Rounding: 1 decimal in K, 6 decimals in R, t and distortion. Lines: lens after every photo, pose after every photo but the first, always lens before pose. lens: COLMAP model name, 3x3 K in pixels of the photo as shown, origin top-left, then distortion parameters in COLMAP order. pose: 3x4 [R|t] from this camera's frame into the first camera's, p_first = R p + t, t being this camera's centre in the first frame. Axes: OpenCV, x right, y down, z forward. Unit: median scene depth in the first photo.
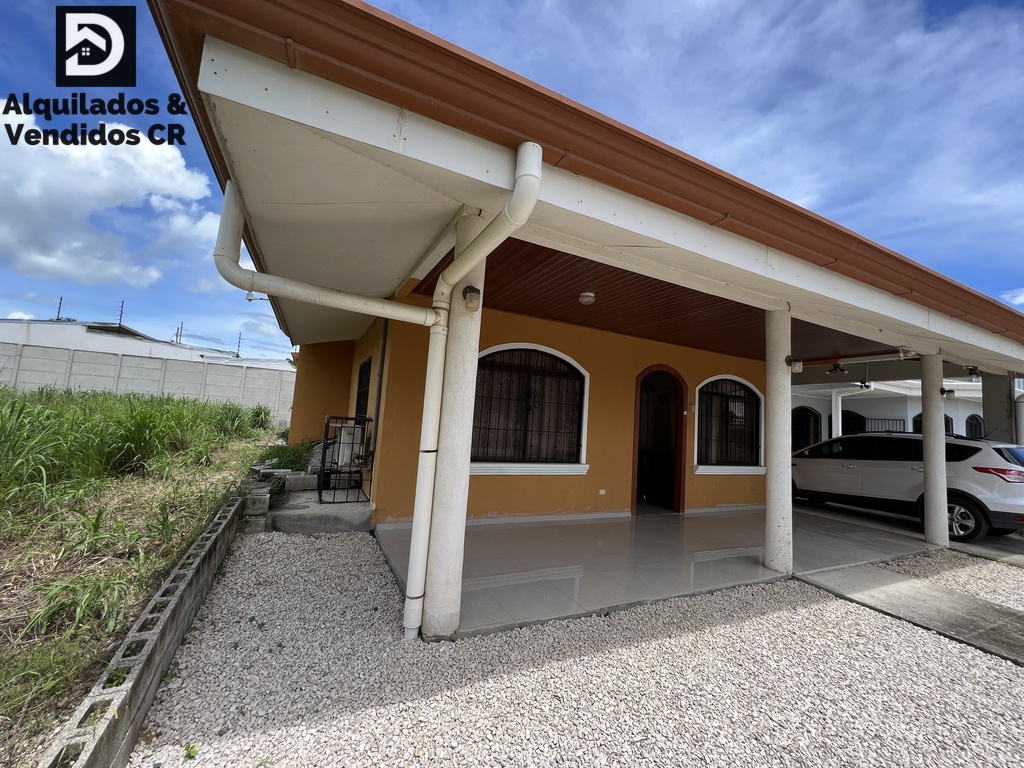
lens RADIAL K [[413.3, 0, 510.2], [0, 413.3, 379.2], [0, 0, 1]] dist [-0.001130, 0.000370]
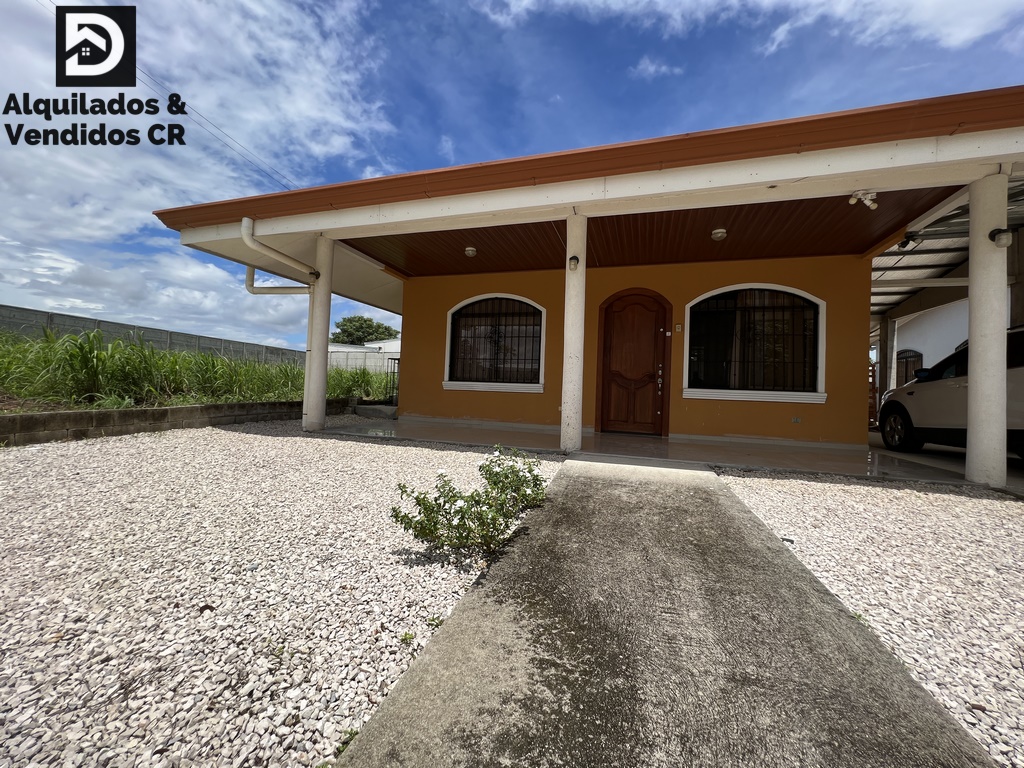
lens RADIAL K [[413.3, 0, 510.2], [0, 413.3, 379.2], [0, 0, 1]] dist [-0.001130, 0.000370]
pose [[0.713573, -0.061606, -0.697867, 0.912939], [0.075771, 0.997070, -0.010543, 0.187233], [0.696471, -0.045355, 0.716150, 0.068158]]
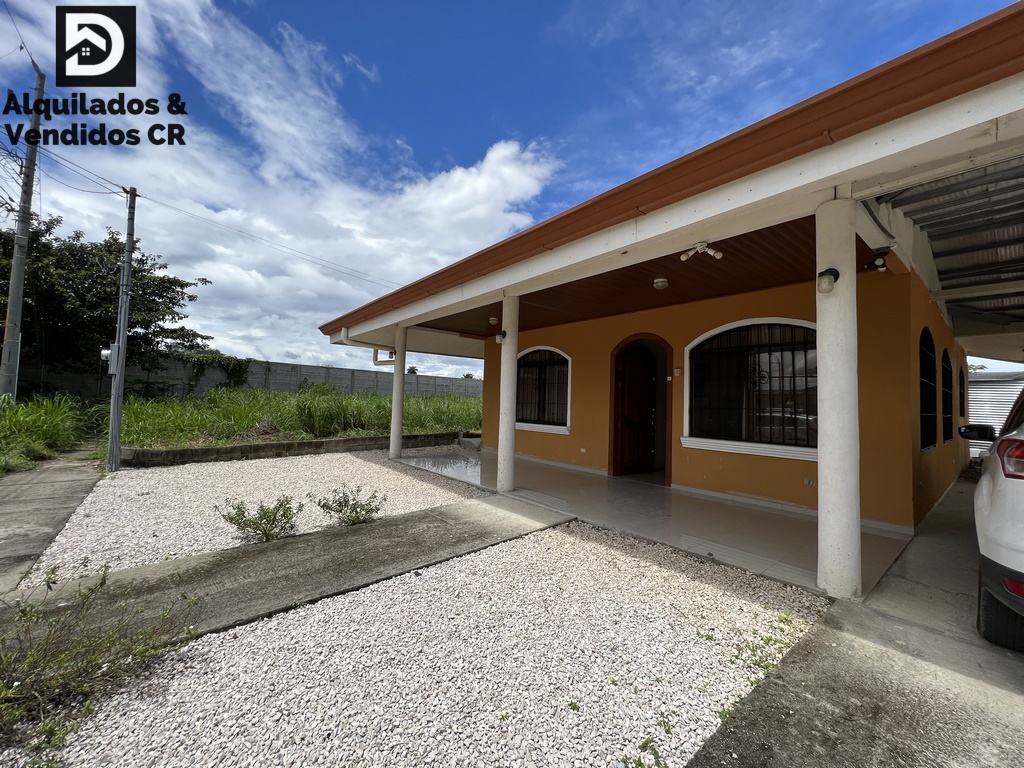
lens RADIAL K [[413.3, 0, 510.2], [0, 413.3, 379.2], [0, 0, 1]] dist [-0.001130, 0.000370]
pose [[0.210247, -0.115148, -0.970843, 1.373105], [0.073808, 0.992075, -0.101683, 0.166914], [0.974858, -0.050277, 0.217080, 0.511285]]
